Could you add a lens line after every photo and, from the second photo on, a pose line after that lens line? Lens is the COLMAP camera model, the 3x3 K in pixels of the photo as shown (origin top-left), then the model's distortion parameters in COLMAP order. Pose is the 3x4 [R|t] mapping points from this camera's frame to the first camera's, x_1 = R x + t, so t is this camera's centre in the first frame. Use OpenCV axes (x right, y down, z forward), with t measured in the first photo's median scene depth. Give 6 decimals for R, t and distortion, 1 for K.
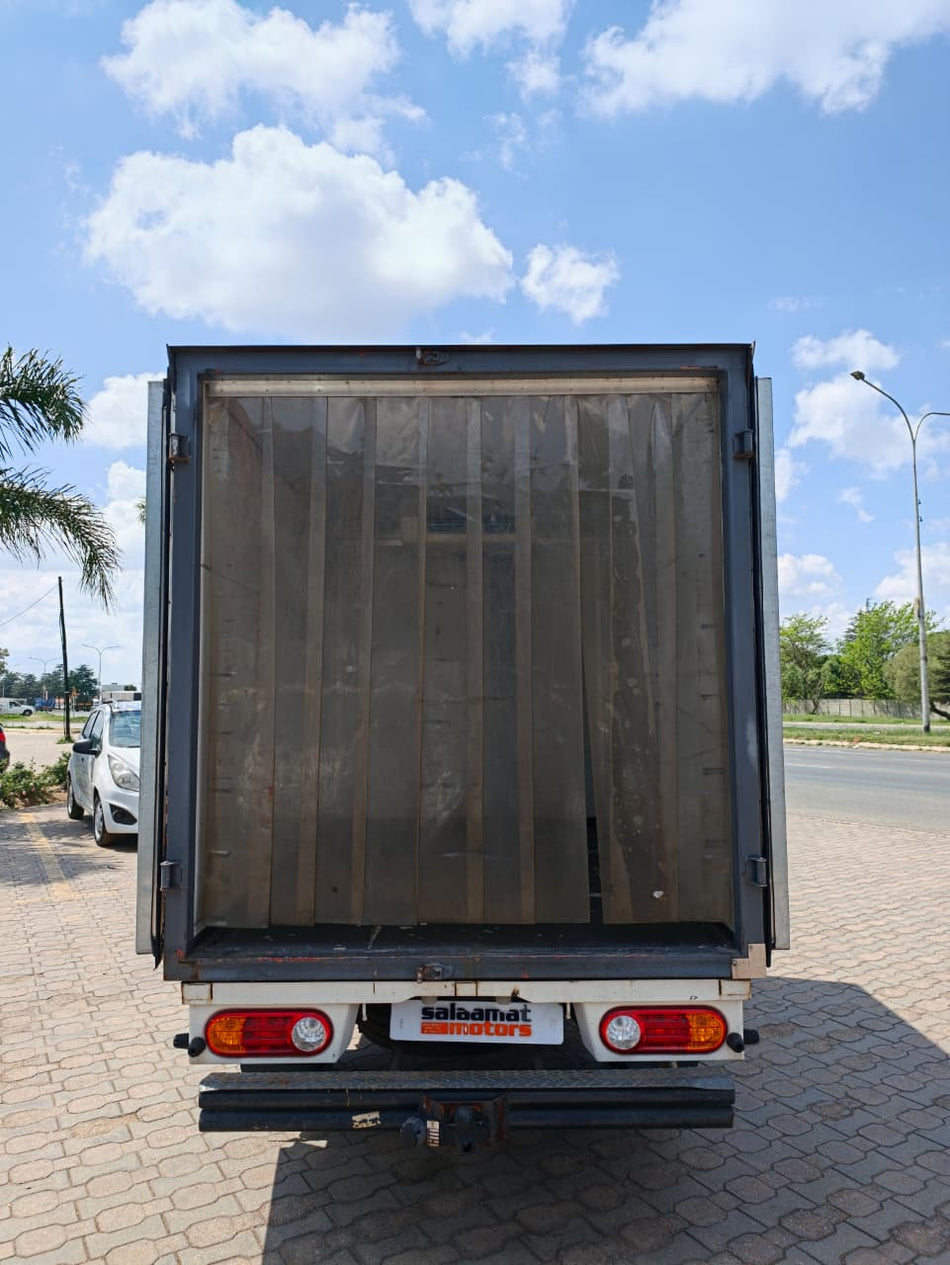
lens RADIAL K [[901.1, 0, 488.5], [0, 901.1, 643.6], [0, 0, 1]] dist [0.016534, -0.013272]
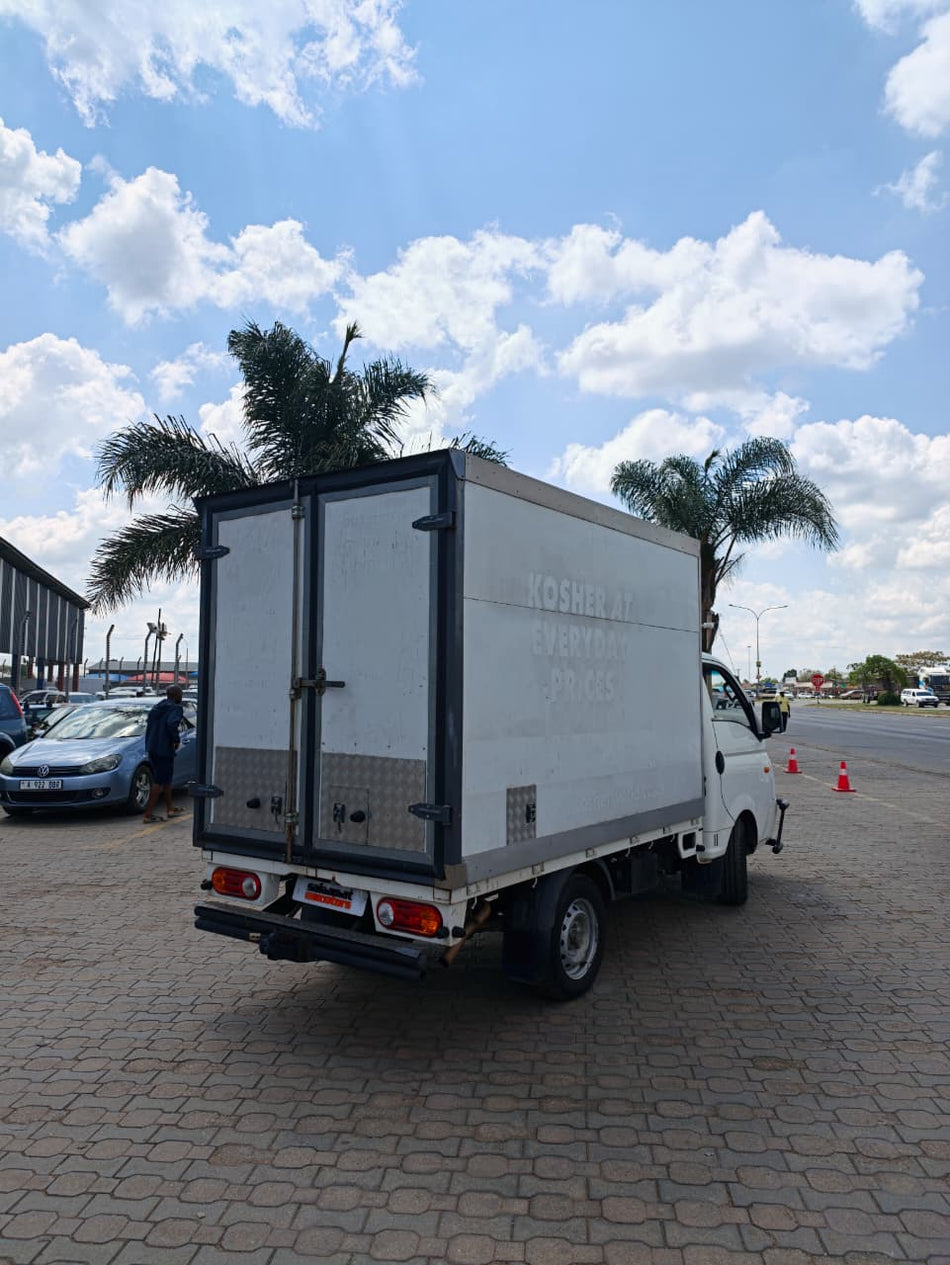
lens RADIAL K [[901.1, 0, 480.0], [0, 901.1, 631.3], [0, 0, 1]] dist [0.016534, -0.013272]
pose [[0.795798, -0.039928, -0.604244, 1.181881], [0.036078, 0.999178, -0.018509, -0.010740], [0.604487, -0.007071, 0.796584, -0.108782]]
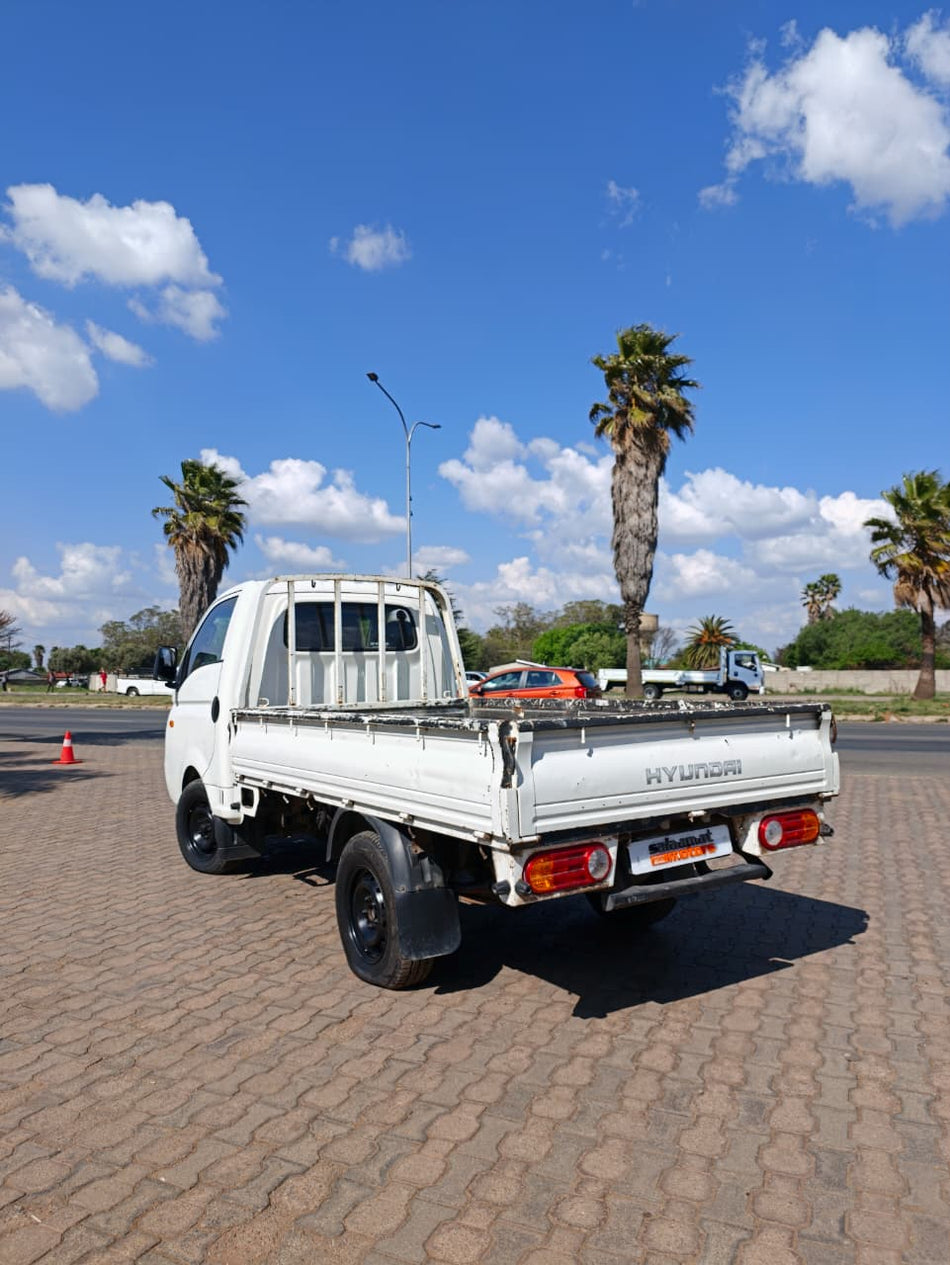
lens RADIAL K [[901.1, 0, 488.9], [0, 901.1, 623.1], [0, 0, 1]] dist [0.016534, -0.013272]
pose [[0.806100, 0.031118, 0.590961, -1.118579], [-0.031848, 0.999451, -0.009186, 0.112958], [-0.590922, -0.011416, 0.806648, 0.135177]]
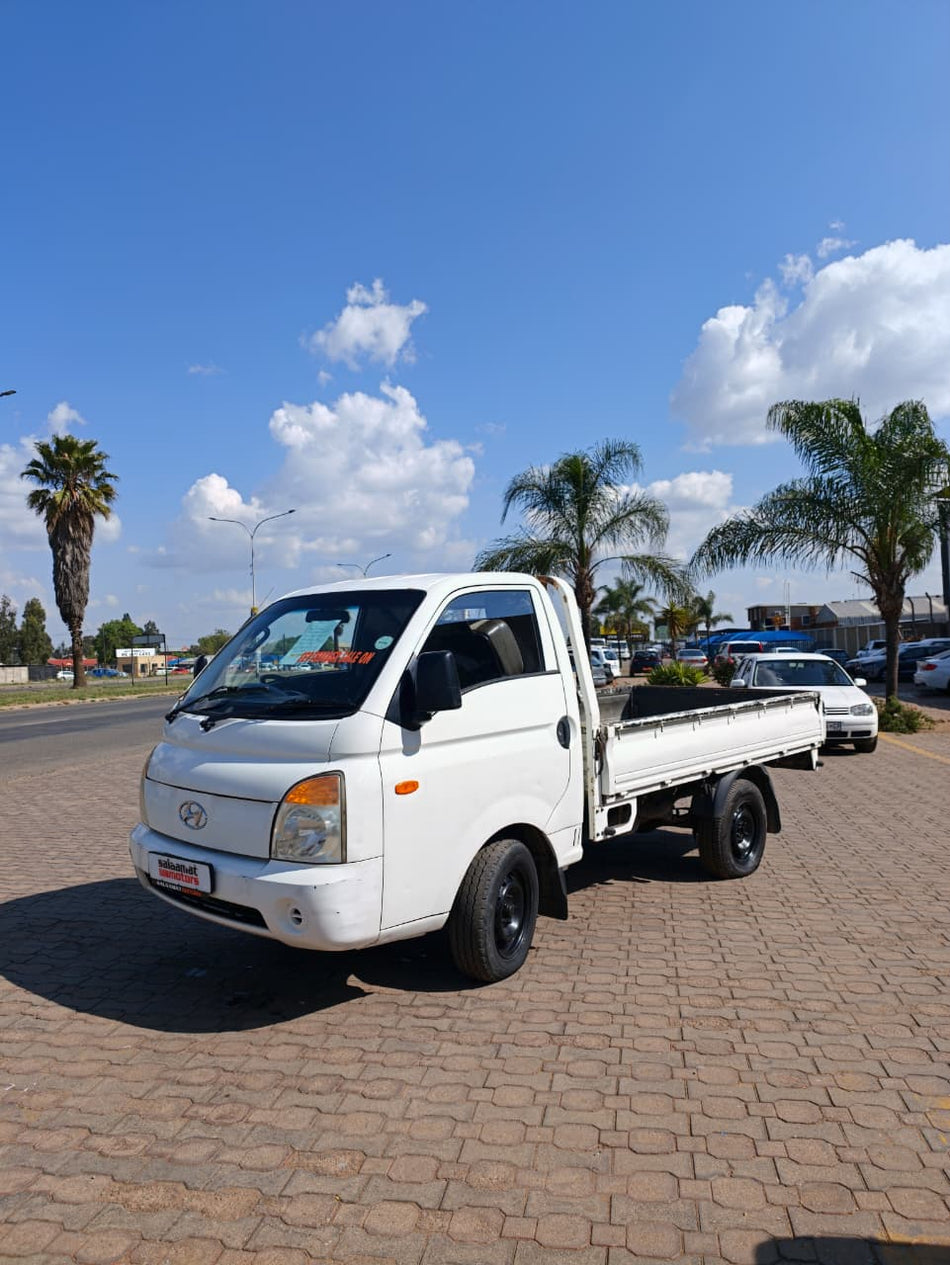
lens RADIAL K [[901.1, 0, 487.5], [0, 901.1, 622.5], [0, 0, 1]] dist [0.016534, -0.013272]
pose [[-0.769932, 0.037748, 0.637009, -1.341469], [-0.015398, 0.996859, -0.077683, 0.240858], [-0.637941, -0.069620, -0.766932, 3.506168]]
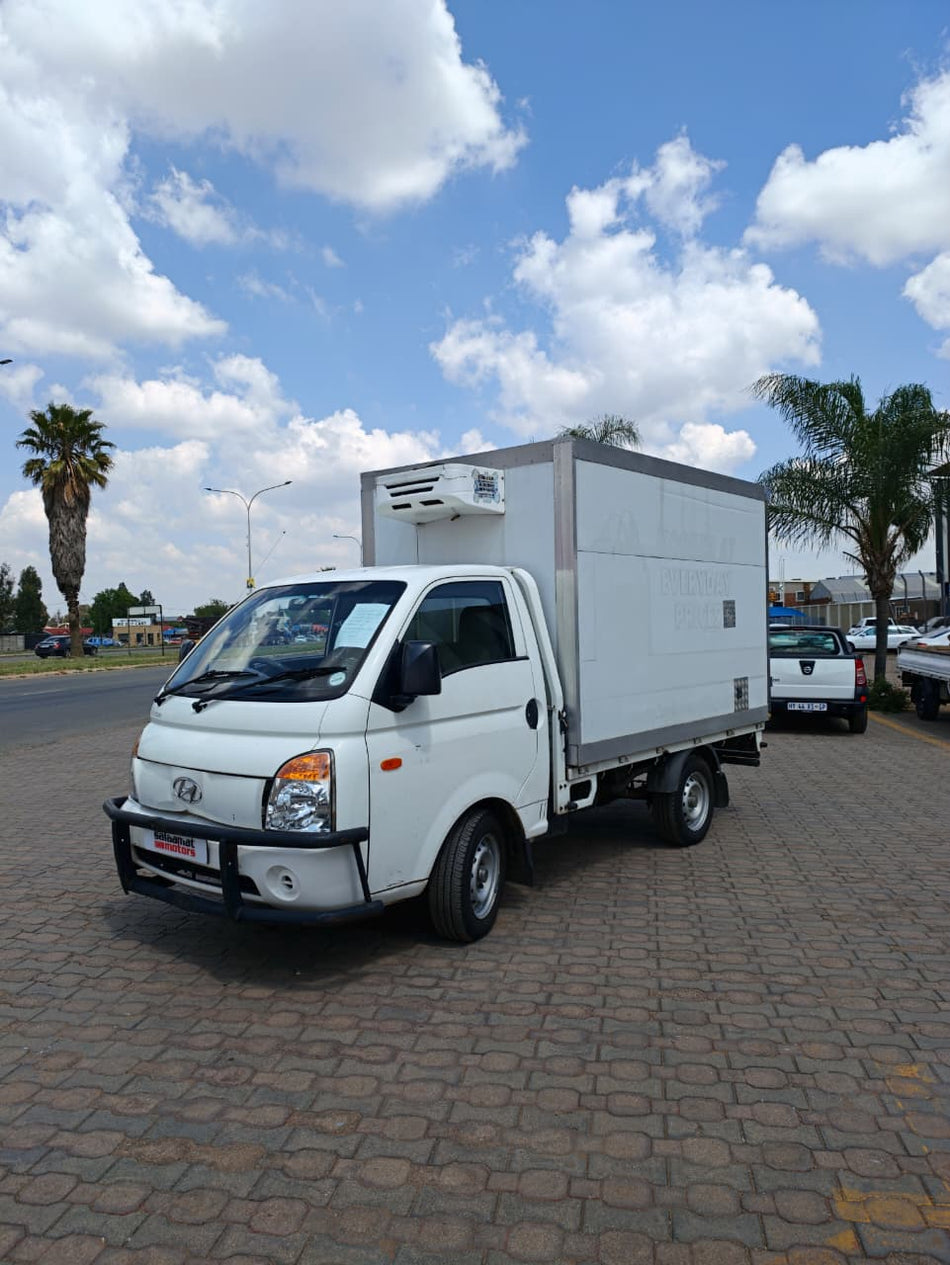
lens RADIAL K [[901.1, 0, 484.6], [0, 901.1, 619.8], [0, 0, 1]] dist [0.016534, -0.013272]
pose [[-0.771039, 0.013598, 0.636643, -1.381914], [-0.023314, 0.998499, -0.049562, 0.215656], [-0.636361, -0.053057, -0.769564, 3.548190]]
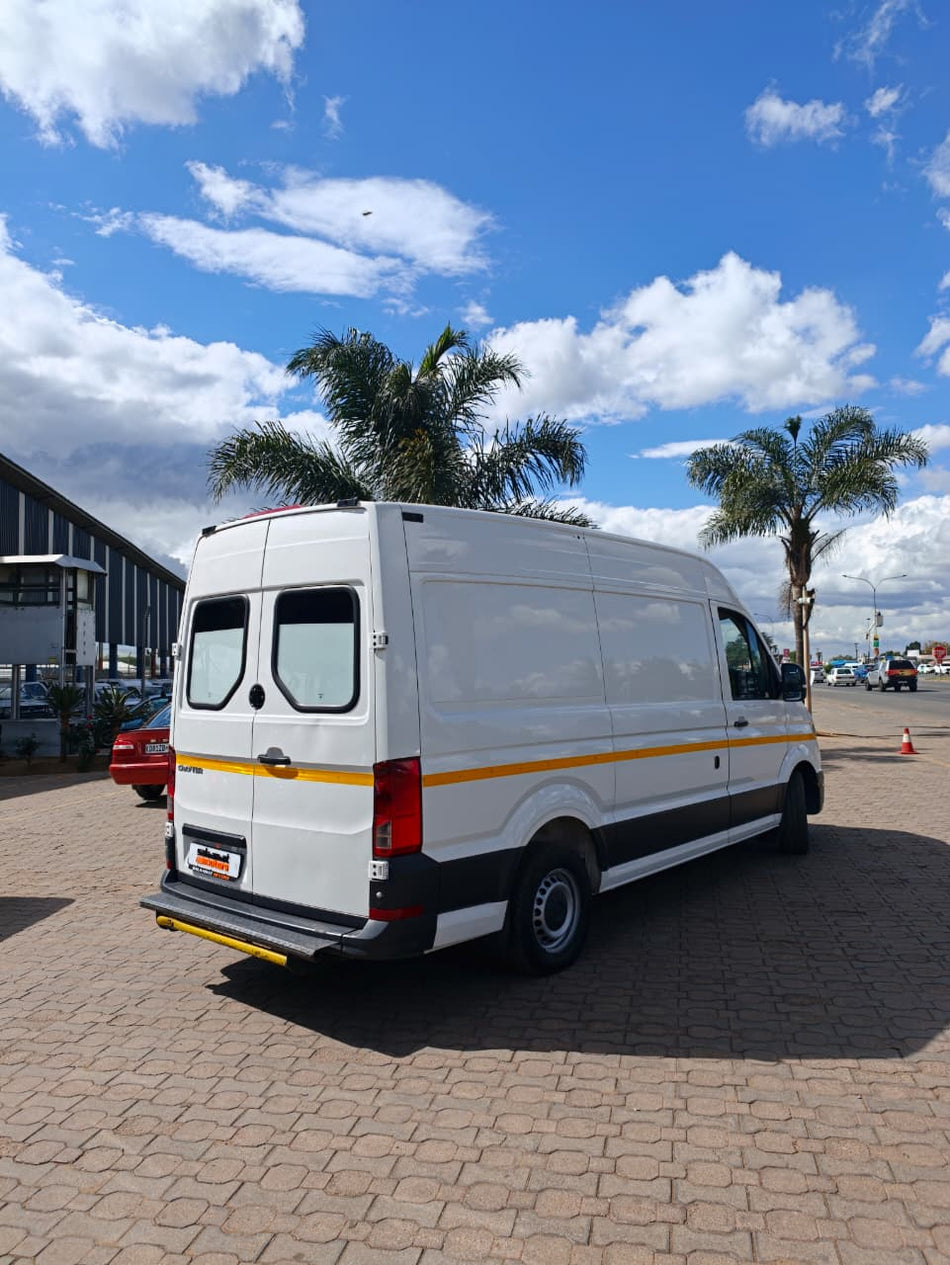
lens RADIAL K [[901.1, 0, 476.7], [0, 901.1, 638.4], [0, 0, 1]] dist [0.016534, -0.013272]
pose [[0.719291, -0.042201, -0.693426, 1.378749], [0.062505, 0.998036, 0.004097, -0.017594], [0.691892, -0.046290, 0.720516, -0.212352]]
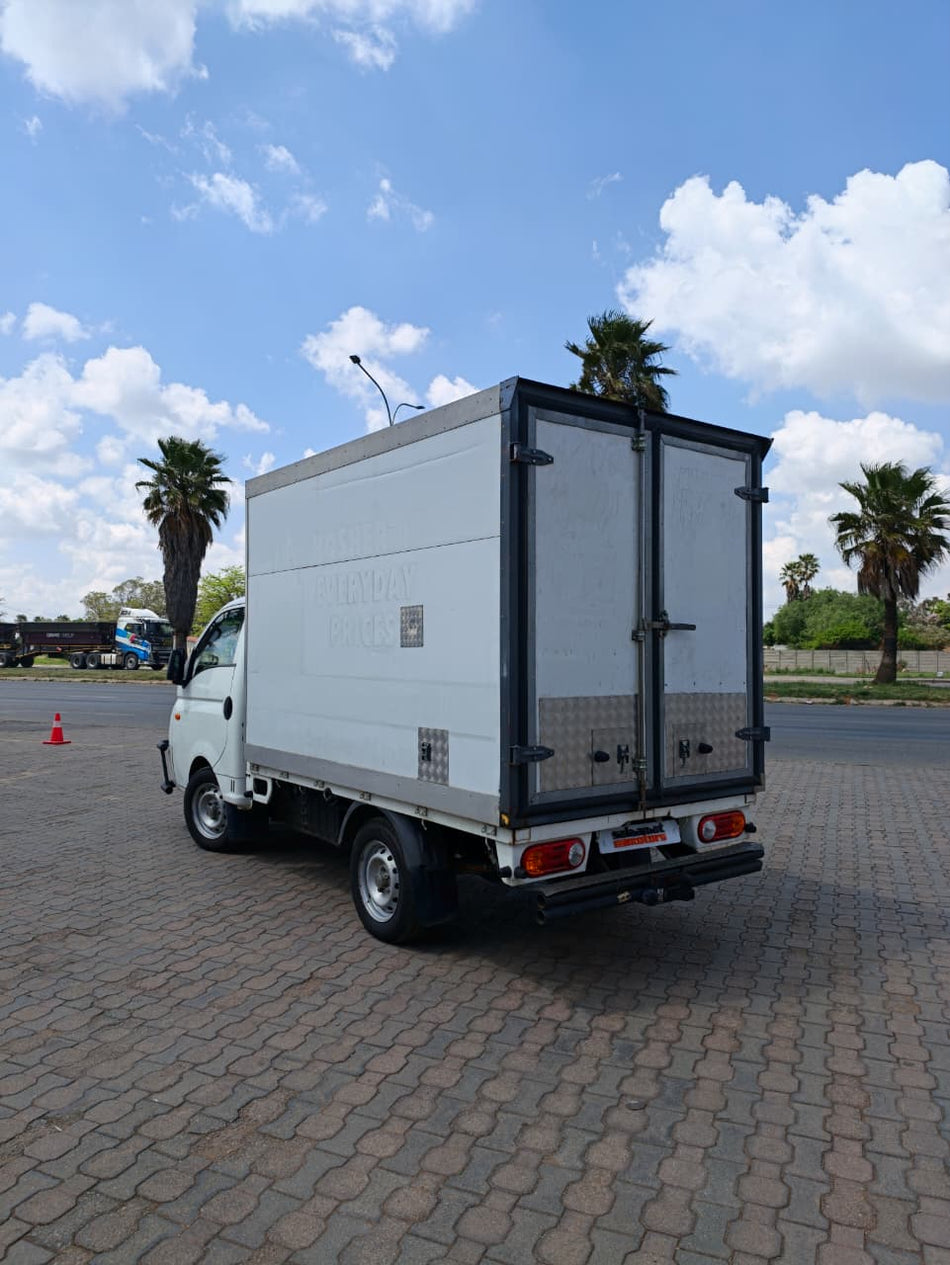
lens RADIAL K [[901.1, 0, 486.4], [0, 901.1, 631.4], [0, 0, 1]] dist [0.016534, -0.013272]
pose [[0.797689, 0.015223, 0.602878, -1.199503], [-0.041361, 0.998708, 0.029509, 0.018336], [-0.601650, -0.048475, 0.797288, -0.096867]]
